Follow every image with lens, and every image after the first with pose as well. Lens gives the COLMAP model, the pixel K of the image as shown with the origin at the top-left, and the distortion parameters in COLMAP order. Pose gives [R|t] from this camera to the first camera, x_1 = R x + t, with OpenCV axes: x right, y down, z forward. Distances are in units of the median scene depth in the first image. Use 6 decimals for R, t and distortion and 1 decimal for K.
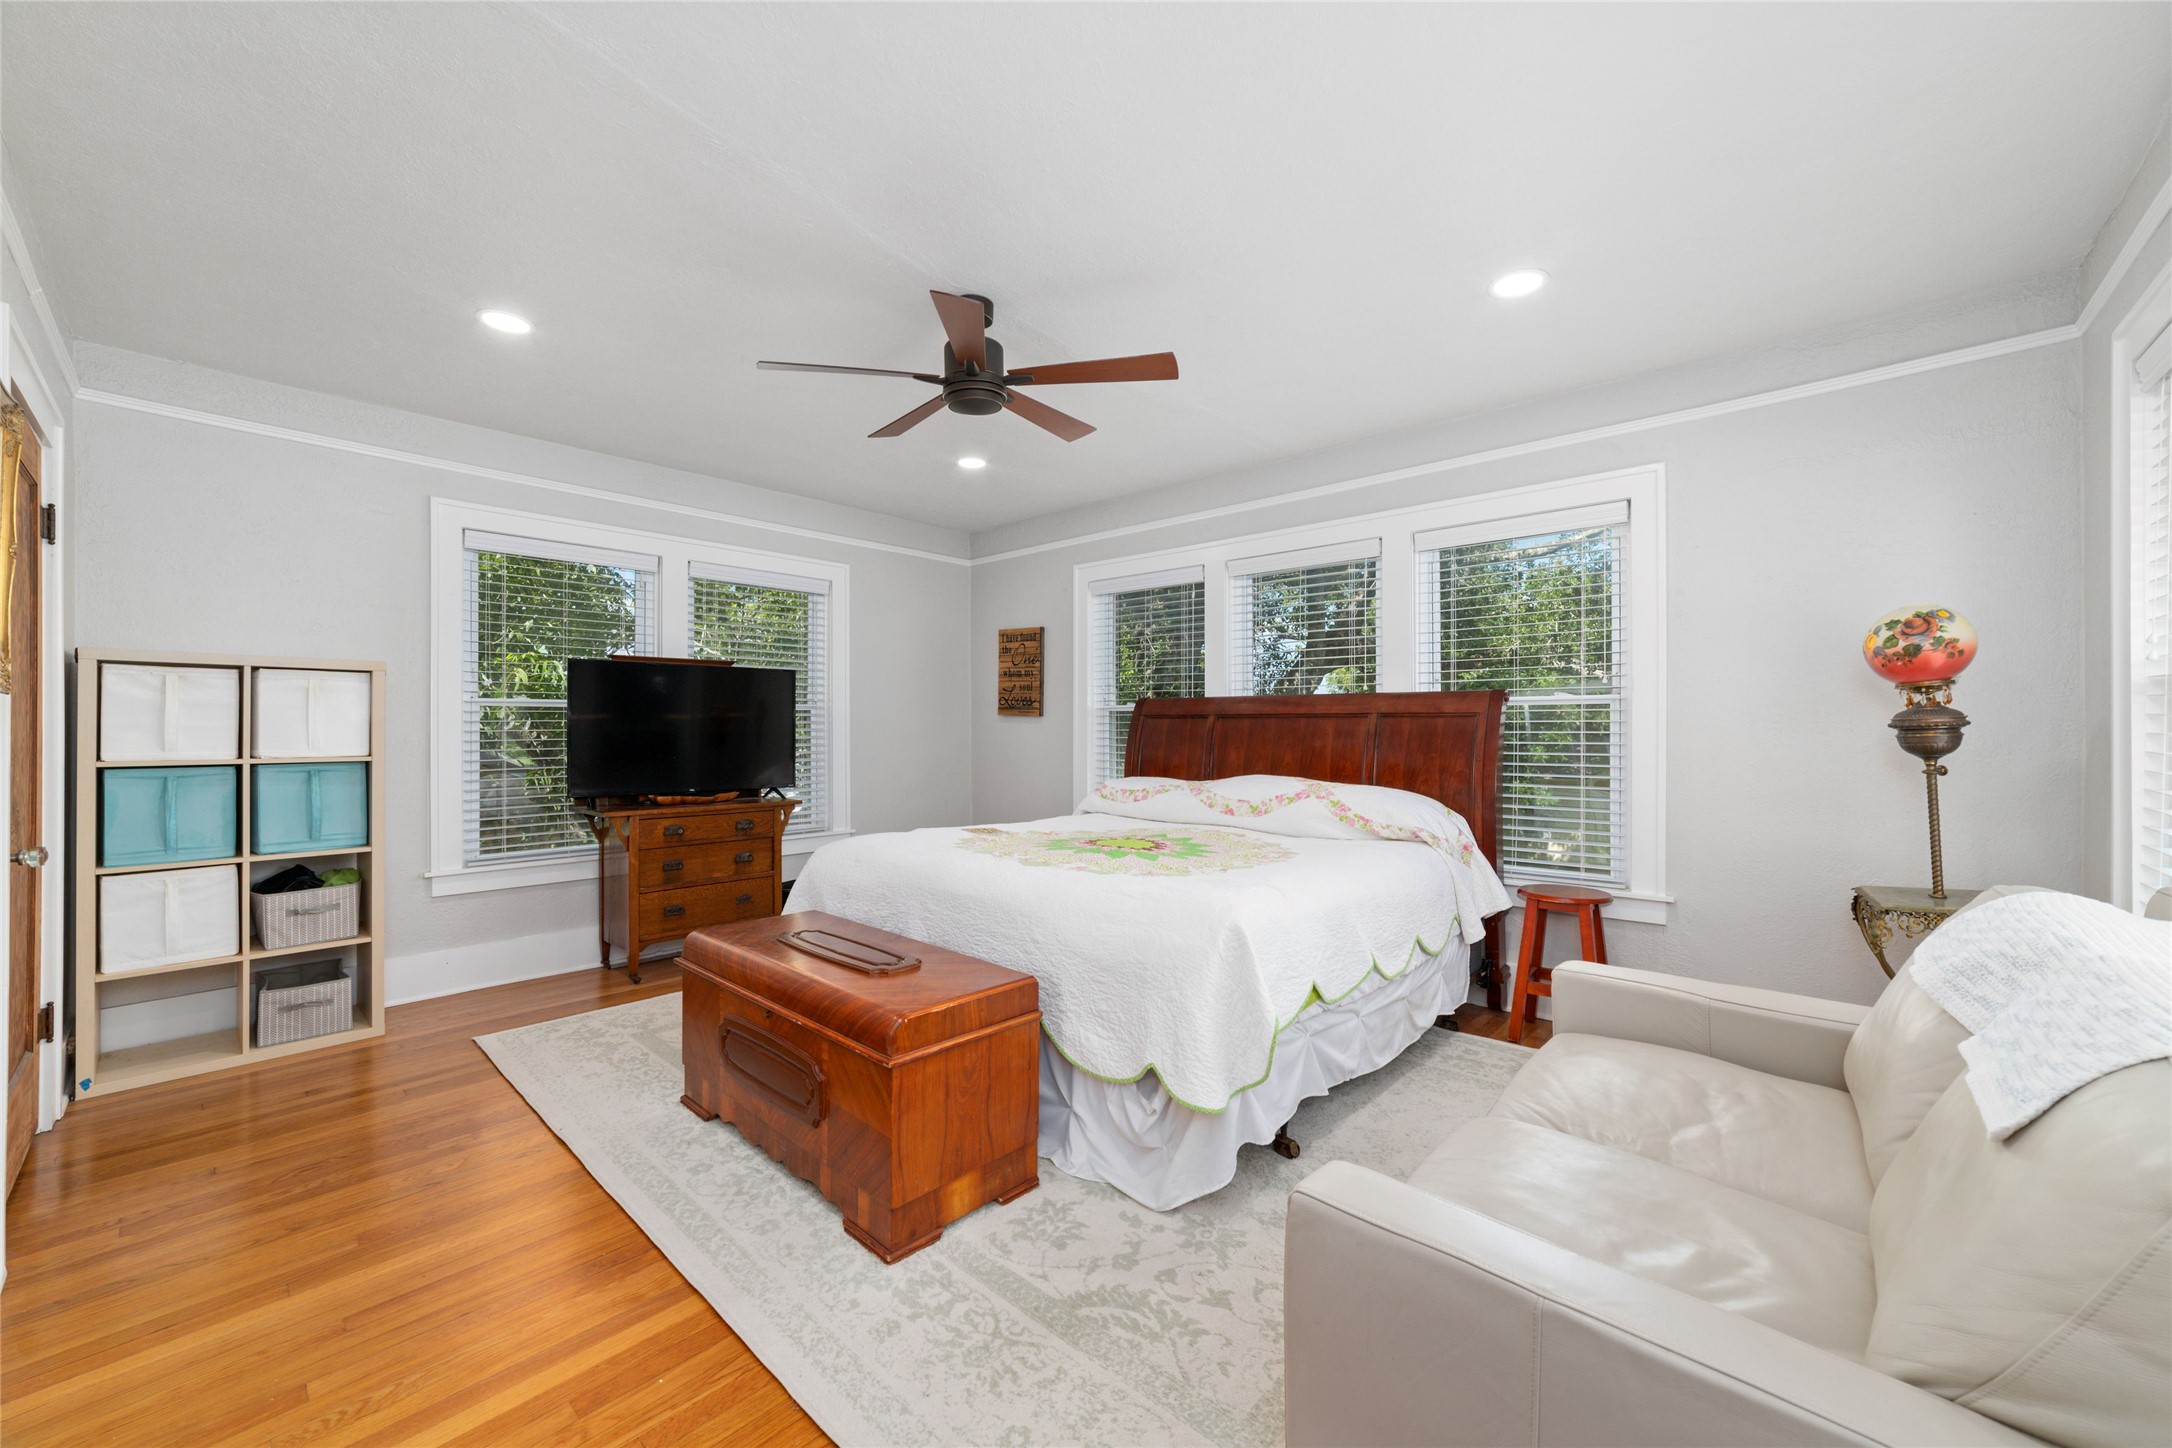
lens RADIAL K [[834.6, 0, 1084.5], [0, 834.6, 722.1], [0, 0, 1]] dist [-0.016109, 0.002695]
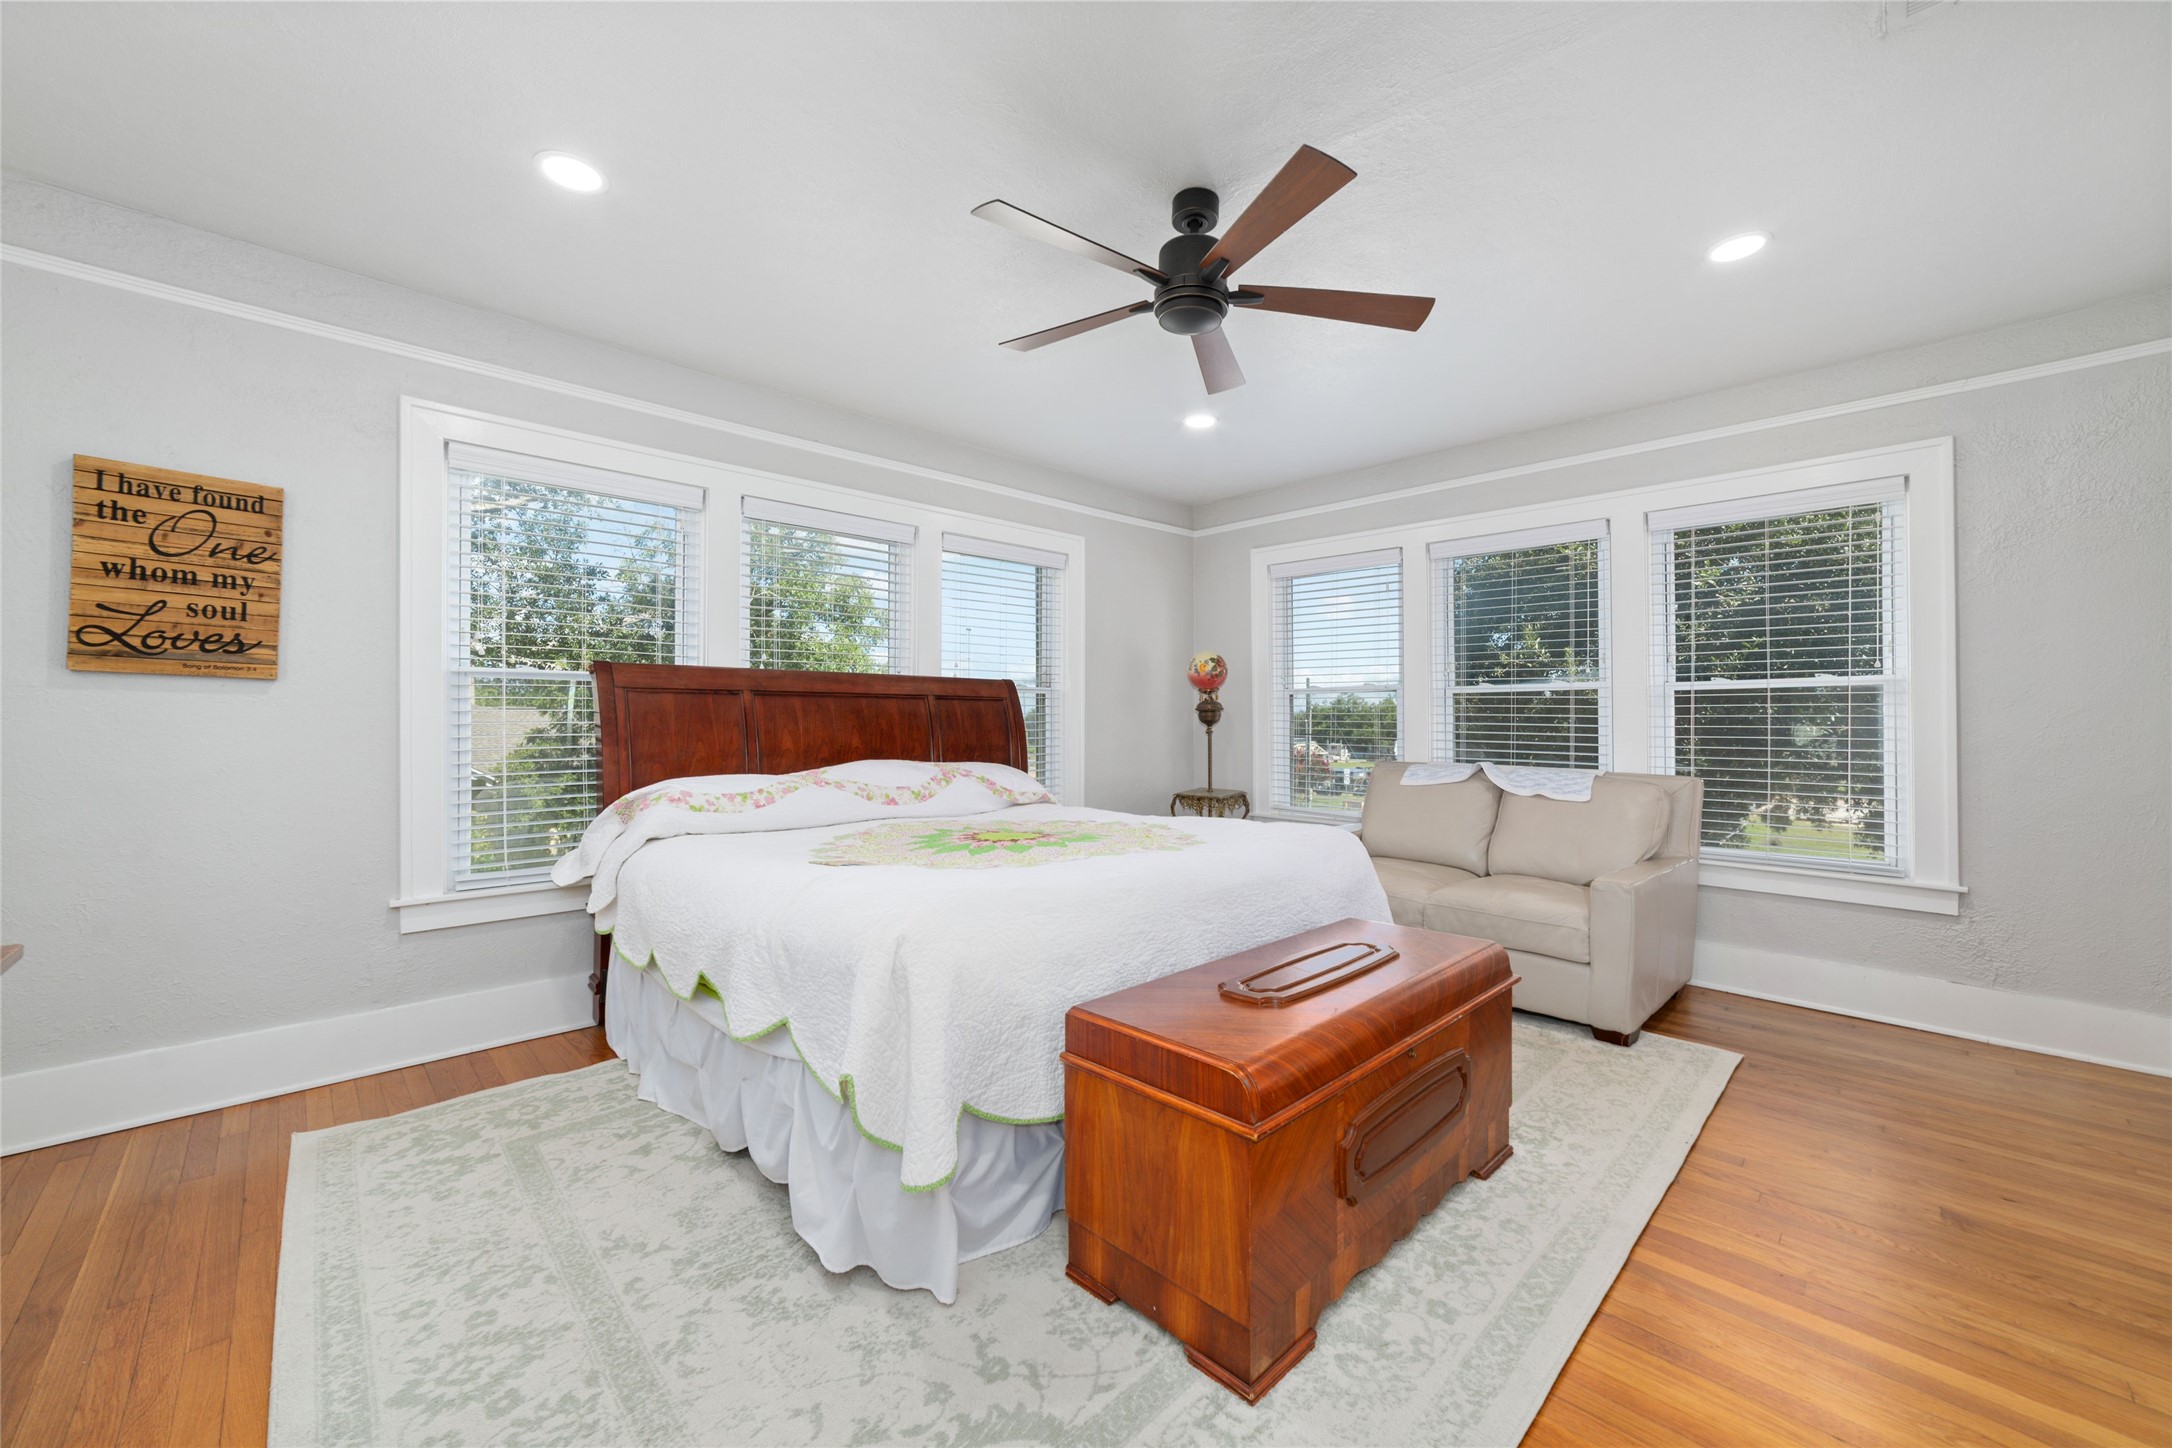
lens RADIAL K [[834.6, 0, 1089.2], [0, 834.6, 723.3], [0, 0, 1]] dist [-0.016109, 0.002695]
pose [[0.054509, -0.000962, 0.998513, -0.708561], [-0.002400, 0.999997, 0.001094, 0.023494], [-0.998510, -0.002456, 0.054506, 0.756865]]
